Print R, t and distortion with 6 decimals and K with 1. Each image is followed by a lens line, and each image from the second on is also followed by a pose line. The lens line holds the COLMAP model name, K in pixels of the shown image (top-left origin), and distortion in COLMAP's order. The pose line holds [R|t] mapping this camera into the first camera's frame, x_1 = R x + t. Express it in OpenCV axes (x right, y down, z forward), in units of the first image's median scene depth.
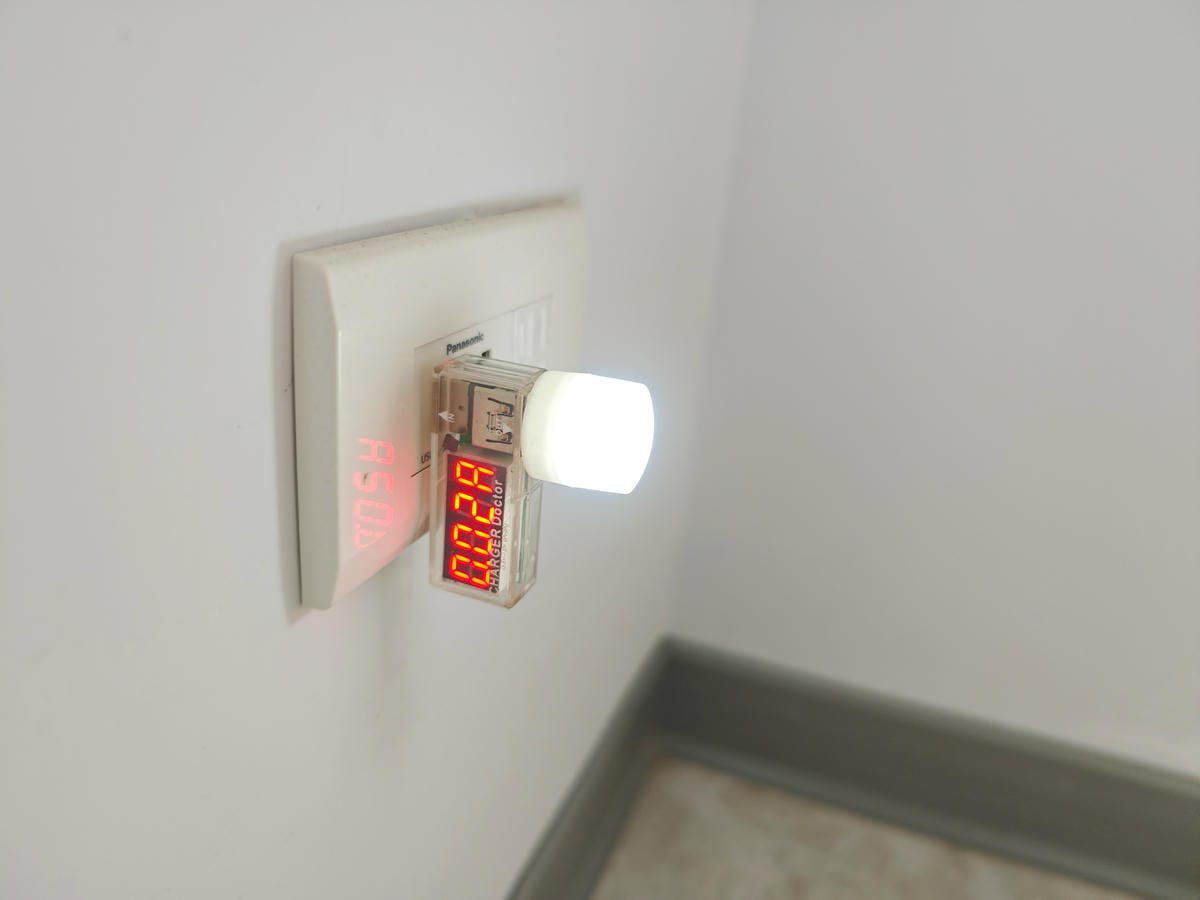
lens RADIAL K [[813.1, 0, 601.8], [0, 813.1, 436.3], [0, 0, 1]] dist [-0.004736, 0.002123]
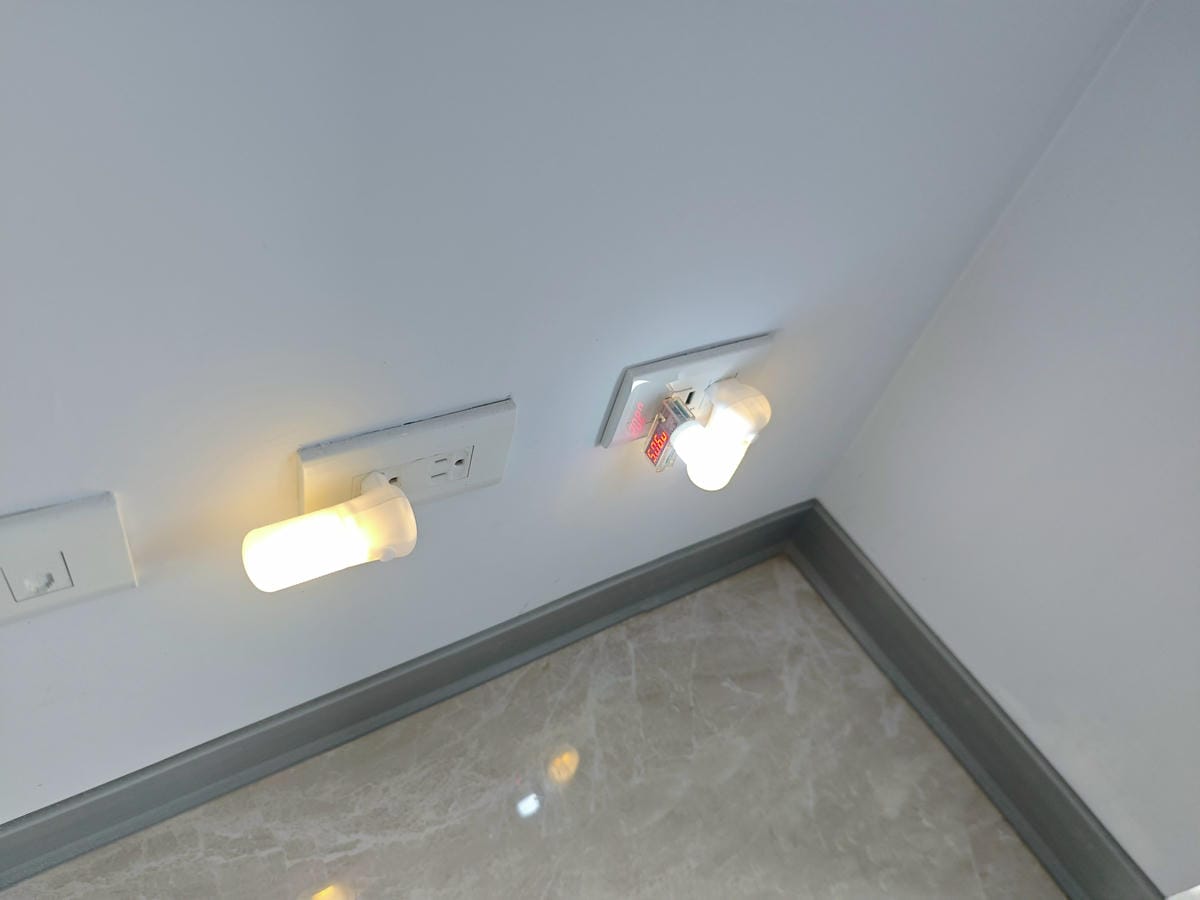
lens RADIAL K [[813.1, 0, 601.8], [0, 813.1, 436.3], [0, 0, 1]] dist [-0.004736, 0.002123]
pose [[0.794412, 0.507033, -0.334406, 0.248179], [-0.363003, 0.837766, 0.407893, -0.396671], [0.486969, -0.202644, 0.849586, -0.611276]]
